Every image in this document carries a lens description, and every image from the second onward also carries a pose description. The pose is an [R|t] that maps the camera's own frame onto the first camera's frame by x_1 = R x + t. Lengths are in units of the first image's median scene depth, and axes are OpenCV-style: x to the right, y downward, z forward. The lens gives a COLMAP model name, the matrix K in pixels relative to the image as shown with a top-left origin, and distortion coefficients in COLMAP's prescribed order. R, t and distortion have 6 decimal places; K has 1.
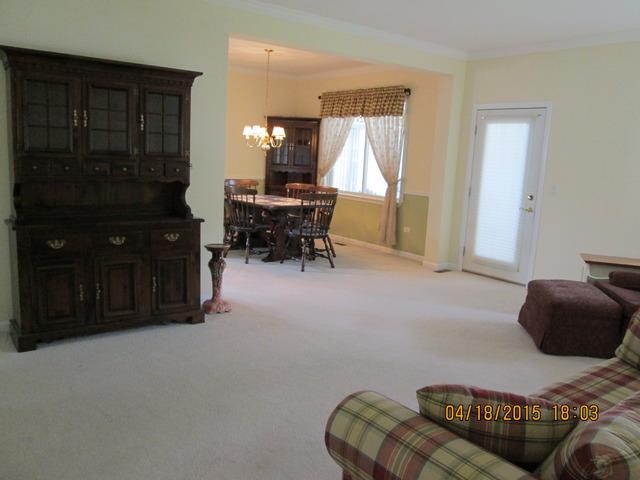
lens RADIAL K [[531.3, 0, 320.0], [0, 531.3, 240.0], [0, 0, 1]] dist [-0.050844, -0.002267]
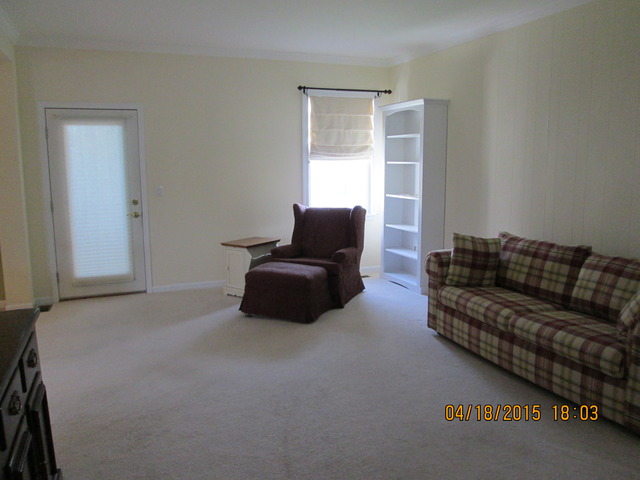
lens RADIAL K [[531.3, 0, 320.0], [0, 531.3, 240.0], [0, 0, 1]] dist [-0.050844, -0.002267]
pose [[0.233426, -0.198200, 0.951961, -0.458872], [0.180583, 0.970811, 0.157844, -0.104413], [-0.955459, 0.135063, 0.262404, 0.426066]]
